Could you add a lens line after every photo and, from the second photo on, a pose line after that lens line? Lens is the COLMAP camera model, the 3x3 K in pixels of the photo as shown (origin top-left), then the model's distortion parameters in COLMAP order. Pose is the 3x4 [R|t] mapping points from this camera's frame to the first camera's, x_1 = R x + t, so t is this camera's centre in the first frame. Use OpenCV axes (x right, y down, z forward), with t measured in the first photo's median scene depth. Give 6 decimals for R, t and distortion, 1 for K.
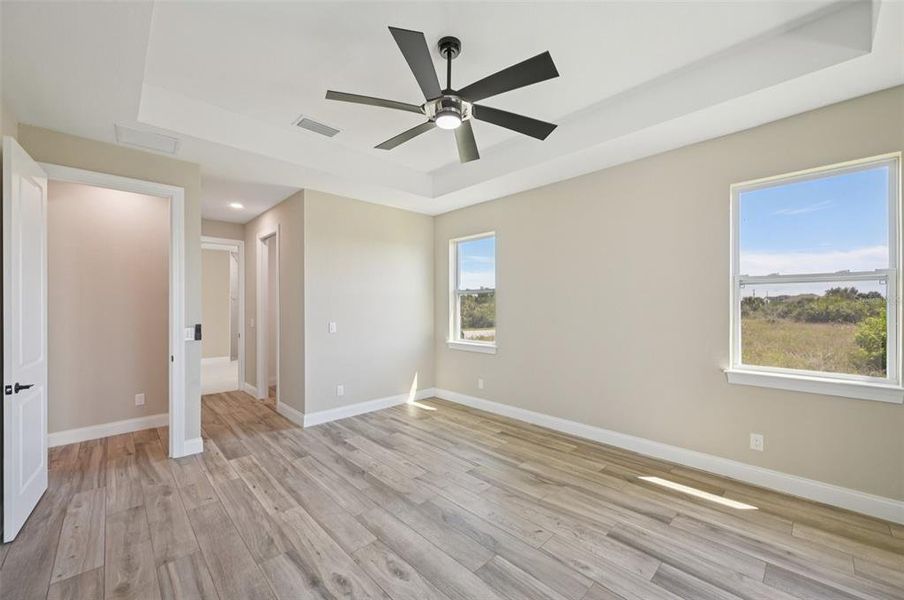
lens RADIAL K [[357.9, 0, 449.1], [0, 357.9, 303.3], [0, 0, 1]] dist [0.003759, -0.000015]
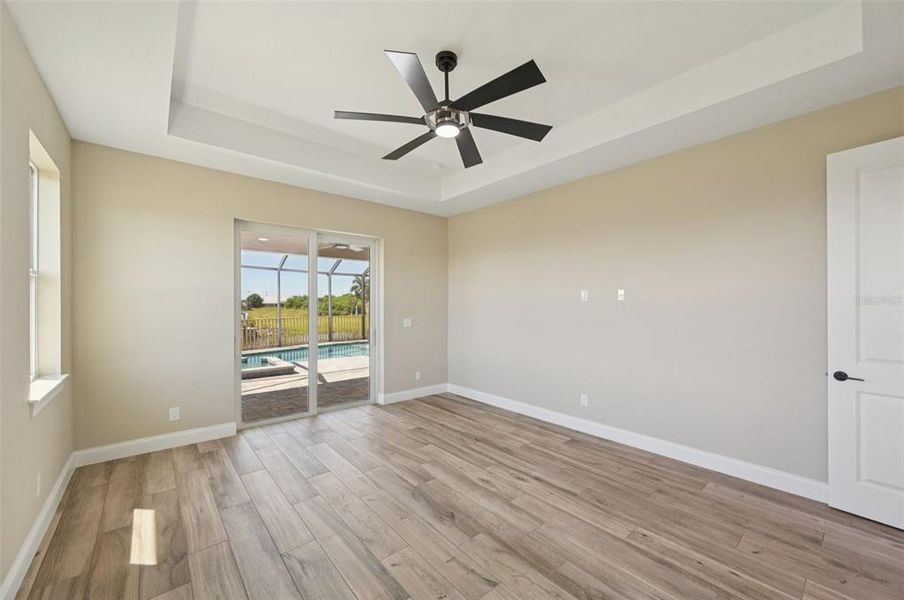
lens RADIAL K [[357.9, 0, 456.0], [0, 357.9, 303.9], [0, 0, 1]] dist [0.003759, -0.000015]
pose [[-0.999088, 0.004705, 0.042441, -0.054815], [0.004357, 0.999956, -0.008288, 0.013620], [-0.042478, -0.008096, -0.999065, 1.609601]]
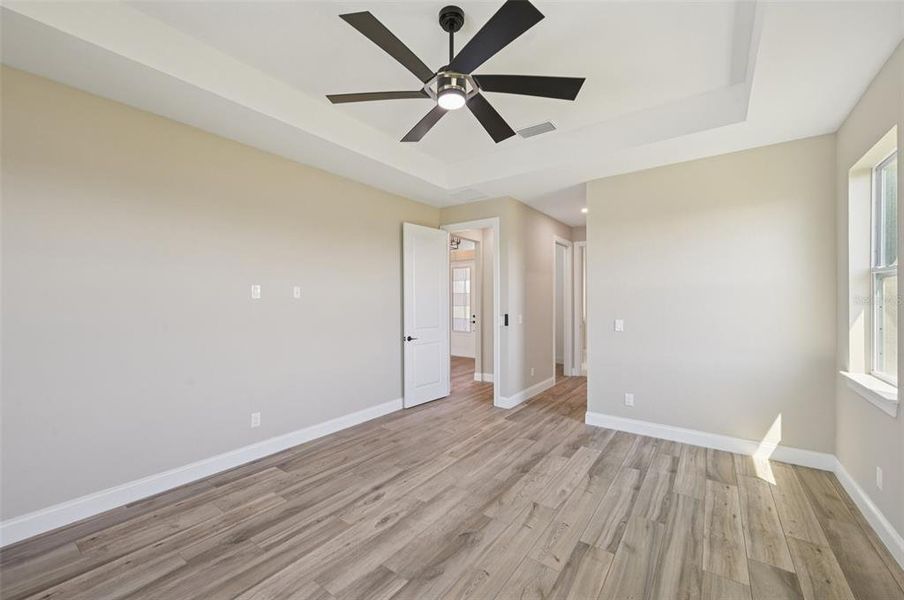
lens RADIAL K [[357.9, 0, 451.9], [0, 357.9, 301.2], [0, 0, 1]] dist [0.003759, -0.000015]
pose [[0.182560, 0.006737, -0.983172, 0.704255], [0.006415, 0.999947, 0.008043, -0.003200], [0.983174, -0.007775, 0.182507, 0.647042]]
